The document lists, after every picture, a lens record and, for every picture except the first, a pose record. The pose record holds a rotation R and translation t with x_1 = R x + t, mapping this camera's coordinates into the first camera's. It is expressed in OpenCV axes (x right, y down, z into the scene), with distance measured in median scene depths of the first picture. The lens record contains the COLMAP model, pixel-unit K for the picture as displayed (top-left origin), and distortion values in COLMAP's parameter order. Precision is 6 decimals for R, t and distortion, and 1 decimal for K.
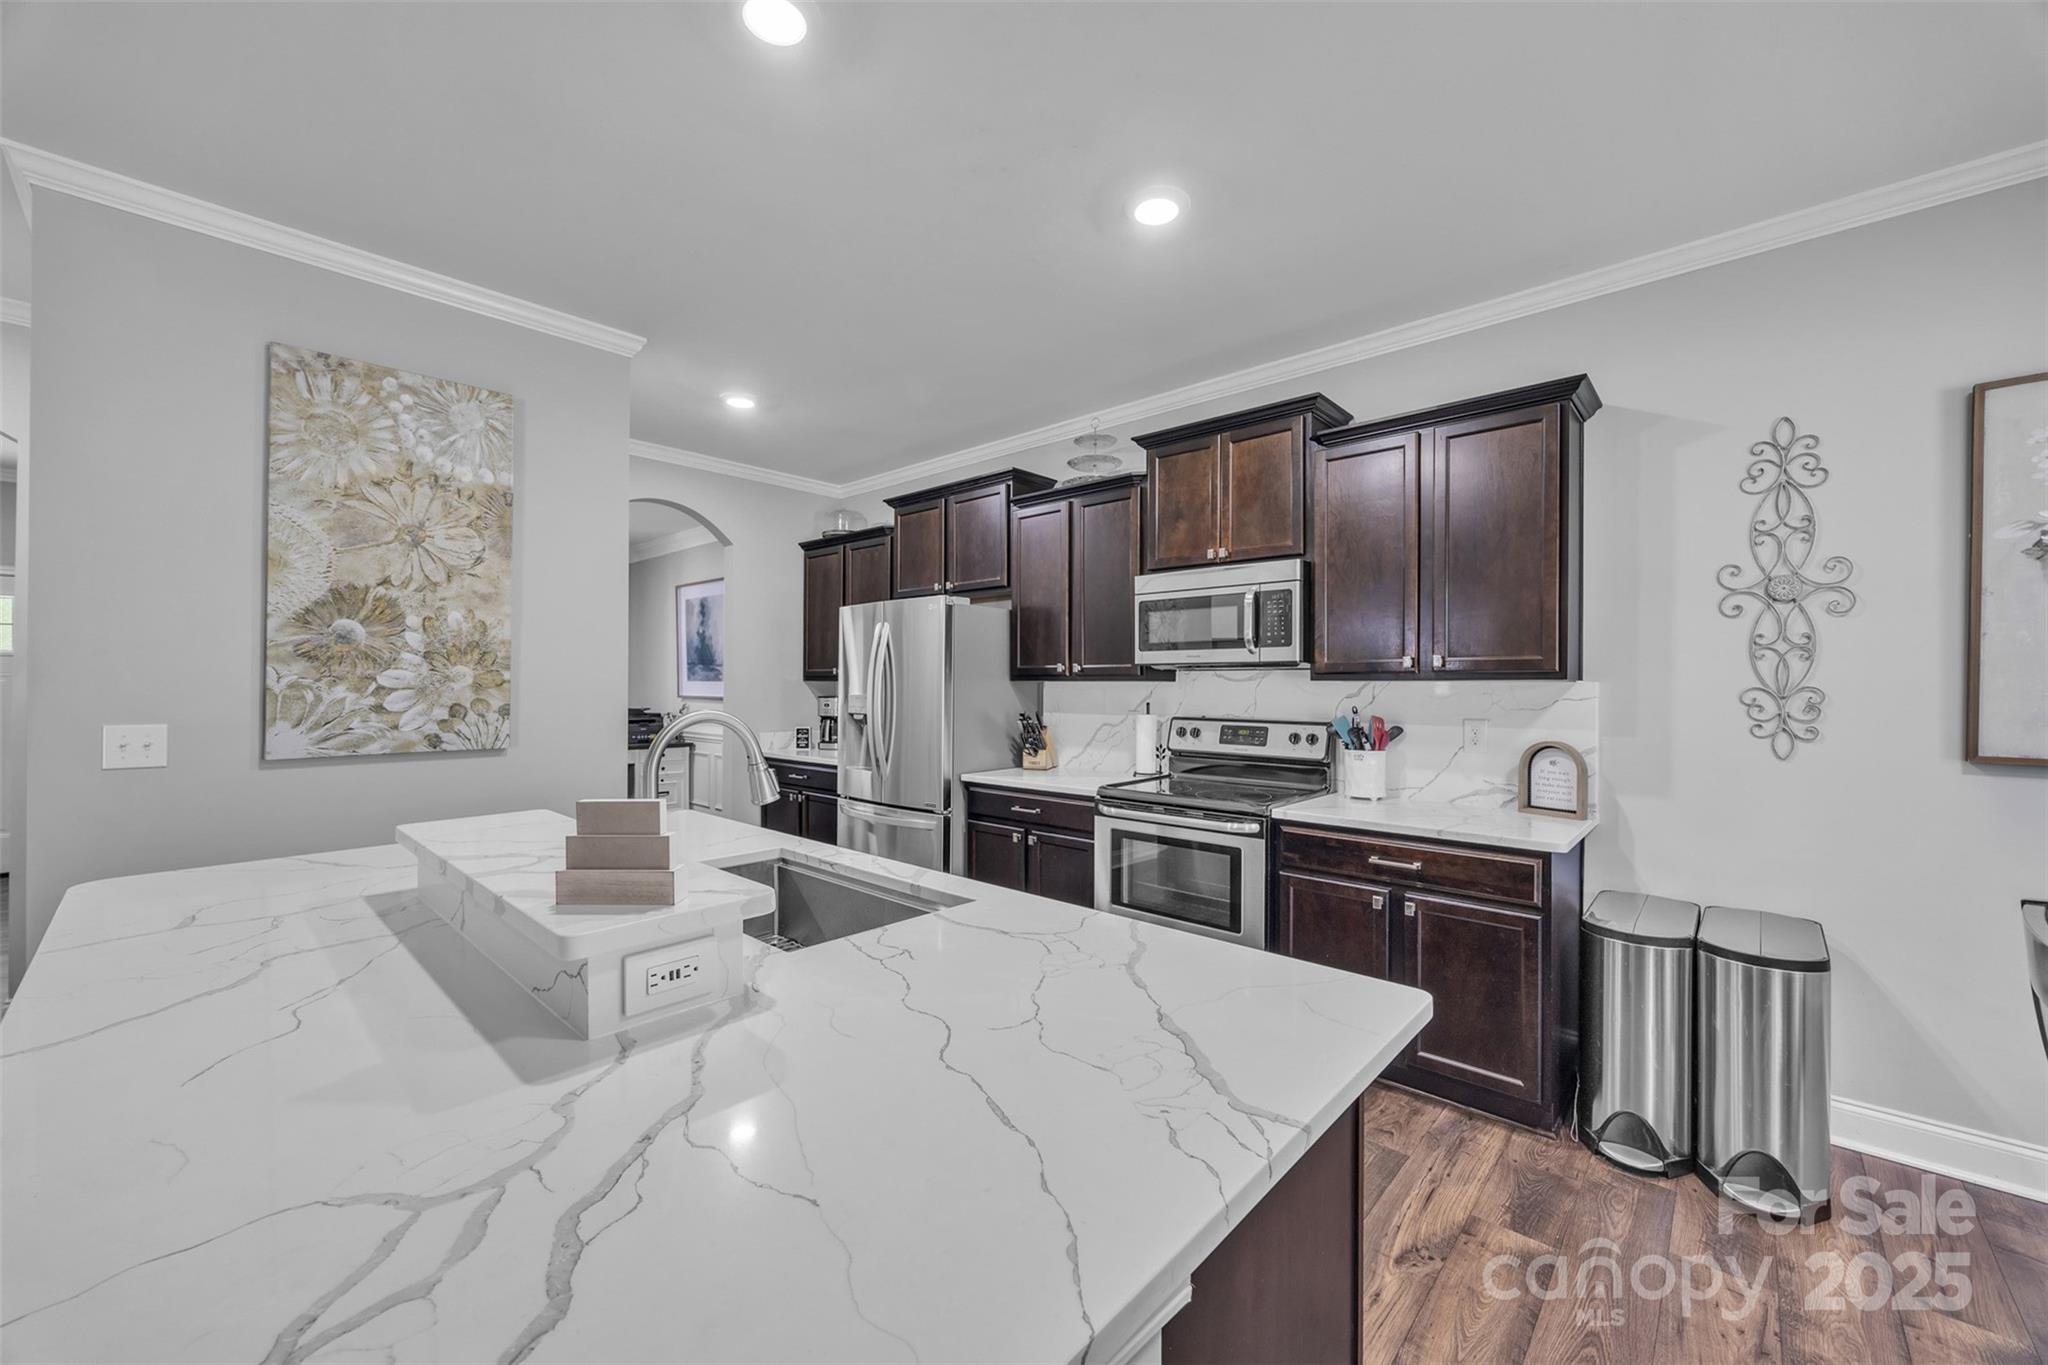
lens RADIAL K [[784.6, 0, 1024.0], [0, 784.6, 682.5], [0, 0, 1]] dist [-0.002530, -0.000573]
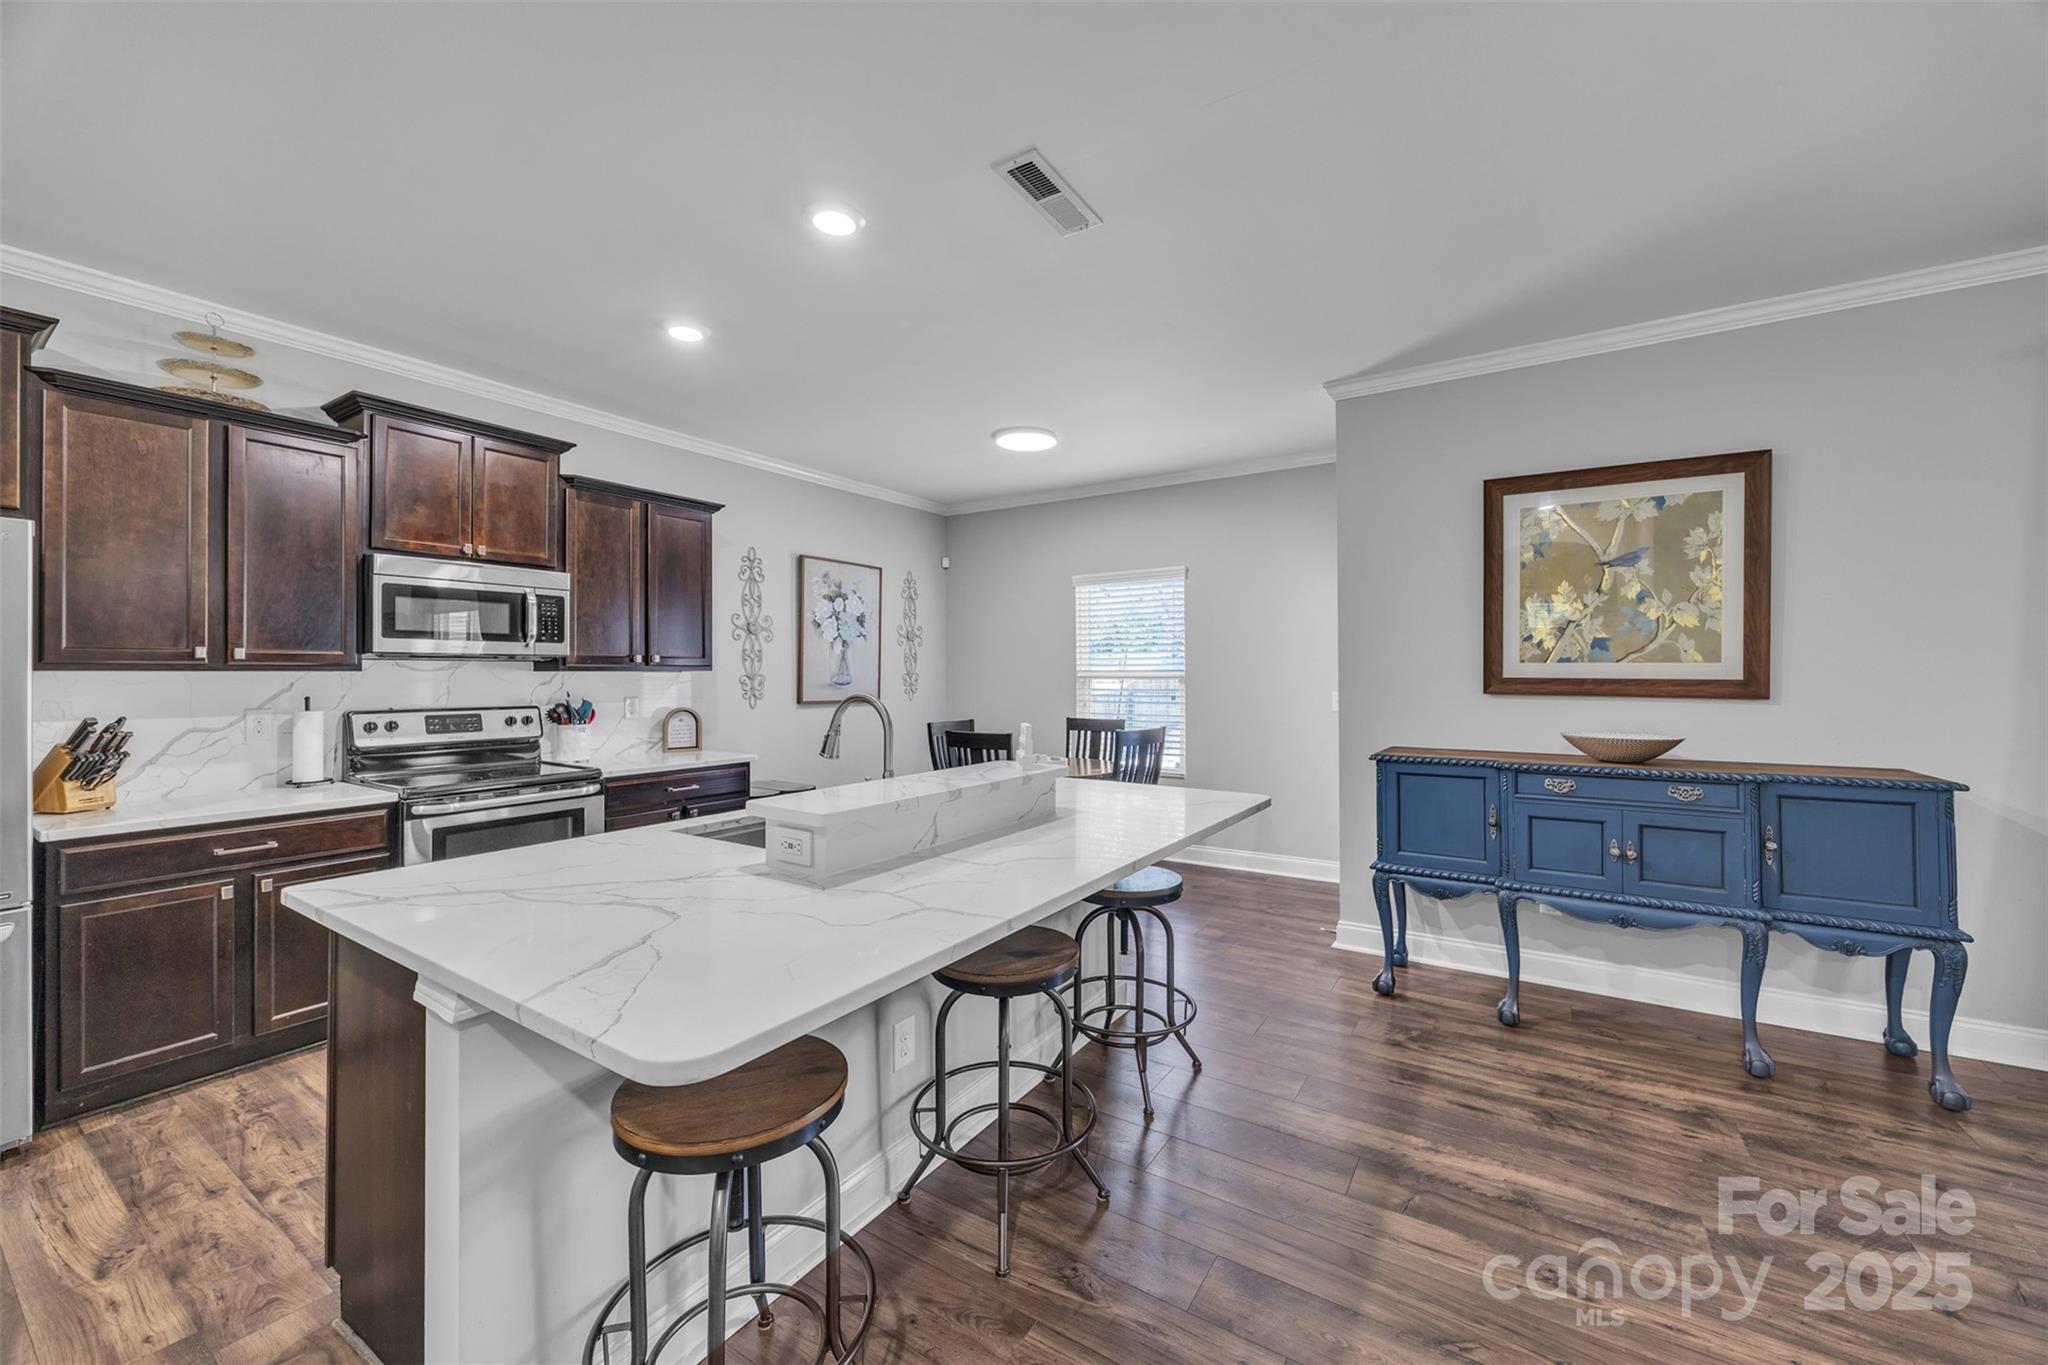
lens RADIAL K [[796.7, 0, 1023.7], [0, 796.7, 660.9], [0, 0, 1]] dist [-0.000535, -0.000161]
pose [[-0.156922, 0.012961, 0.987526, -1.098058], [-0.000260, 0.999913, -0.013165, -0.002370], [-0.987611, -0.002323, -0.156905, 0.528460]]
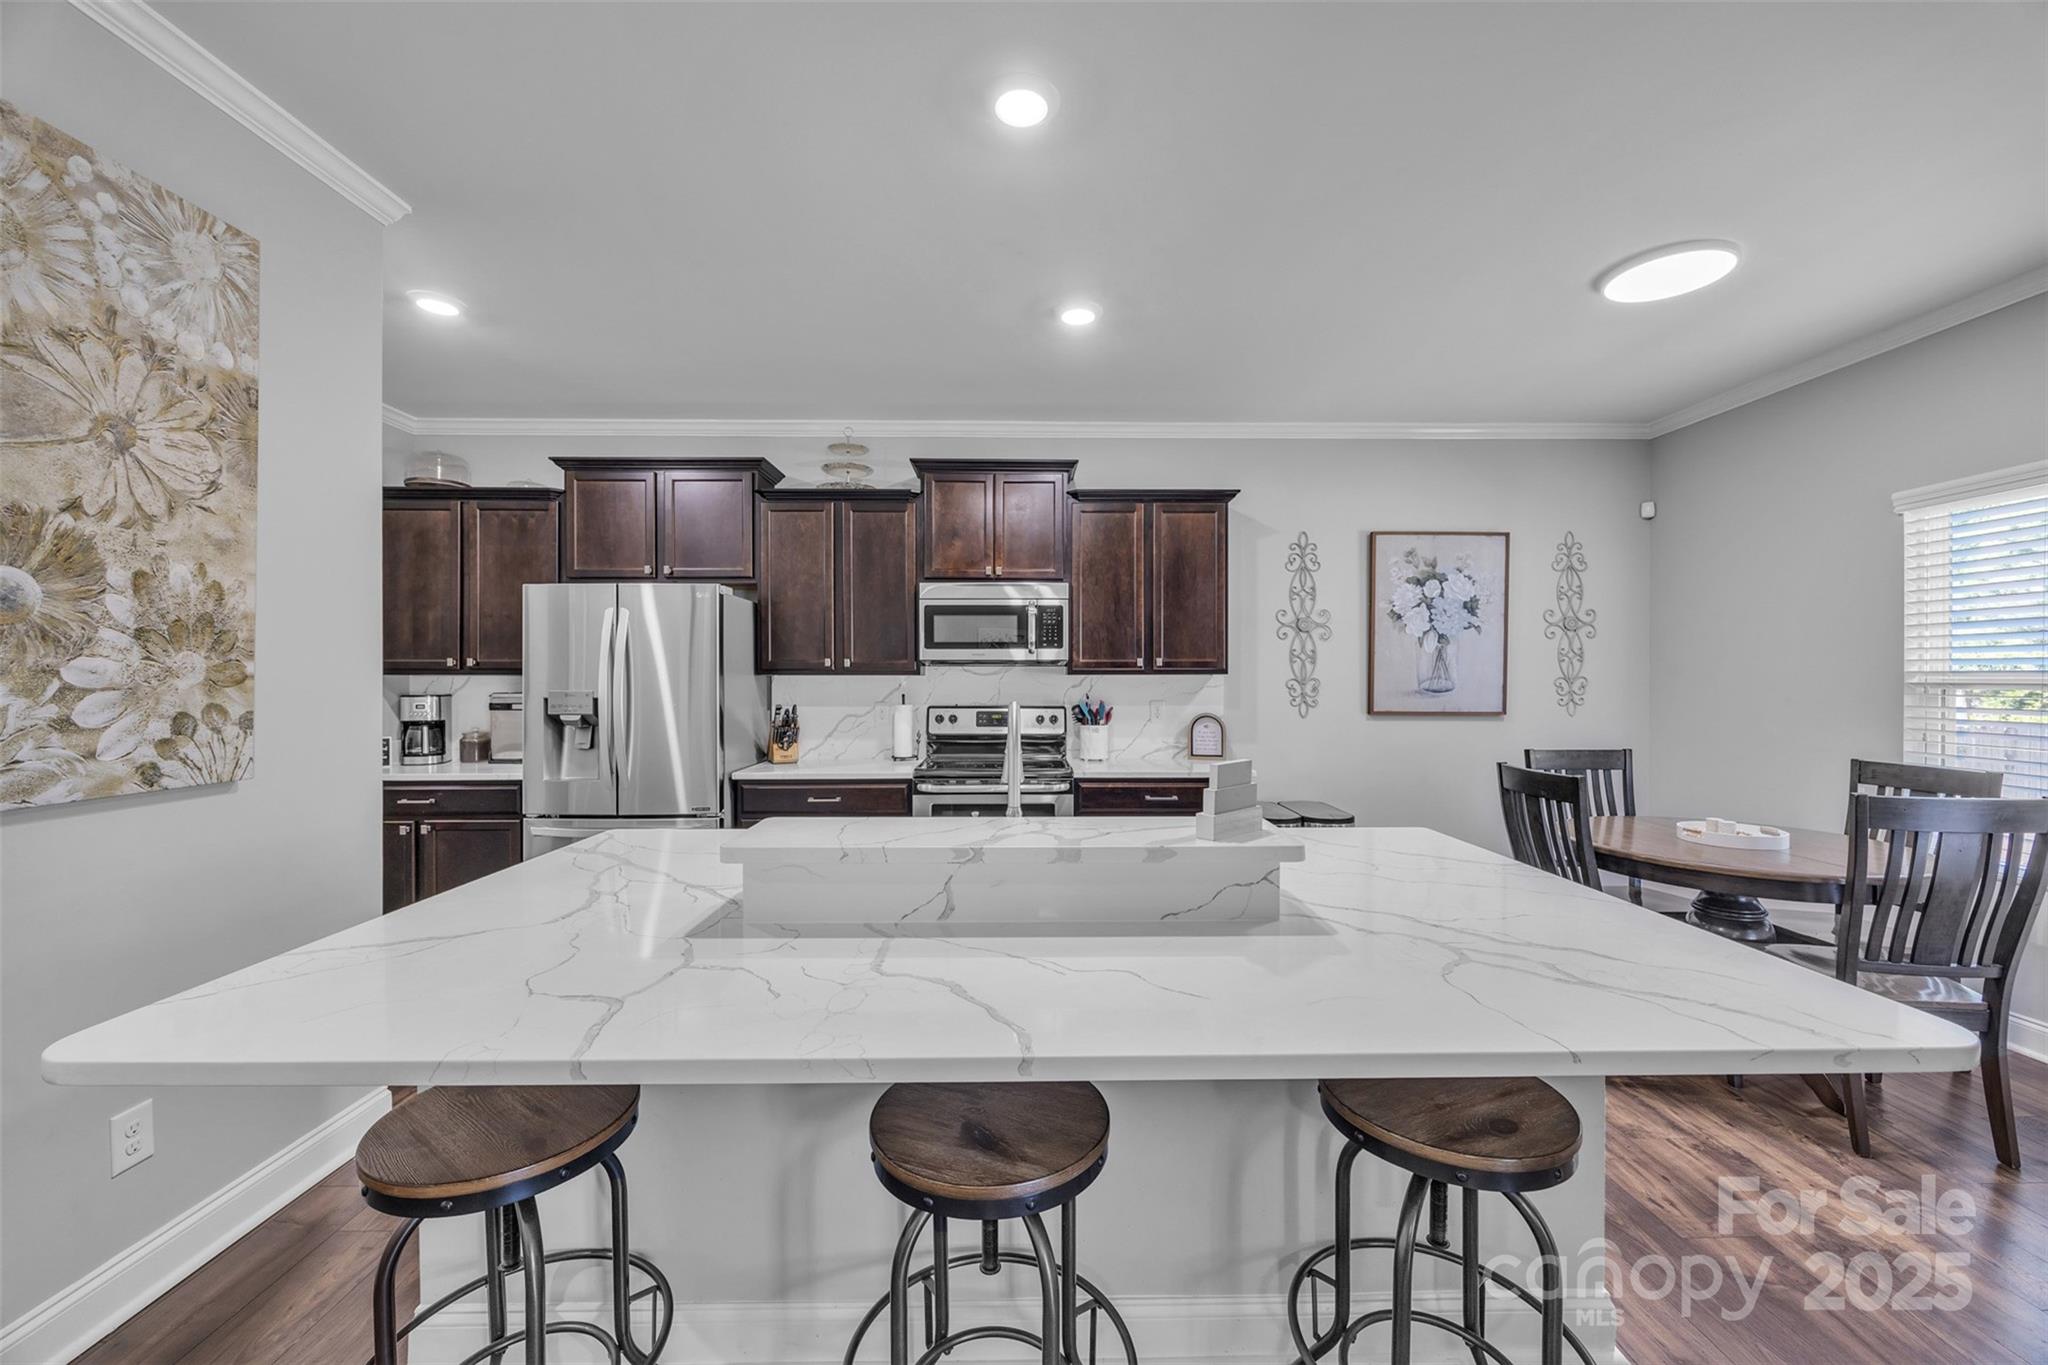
lens RADIAL K [[784.6, 0, 1024.0], [0, 784.6, 682.5], [0, 0, 1]] dist [-0.002530, -0.000573]
pose [[0.729585, -0.007313, 0.683851, -0.666850], [0.001389, 0.999957, 0.009212, -0.001837], [-0.683888, -0.005772, 0.729564, 0.087685]]
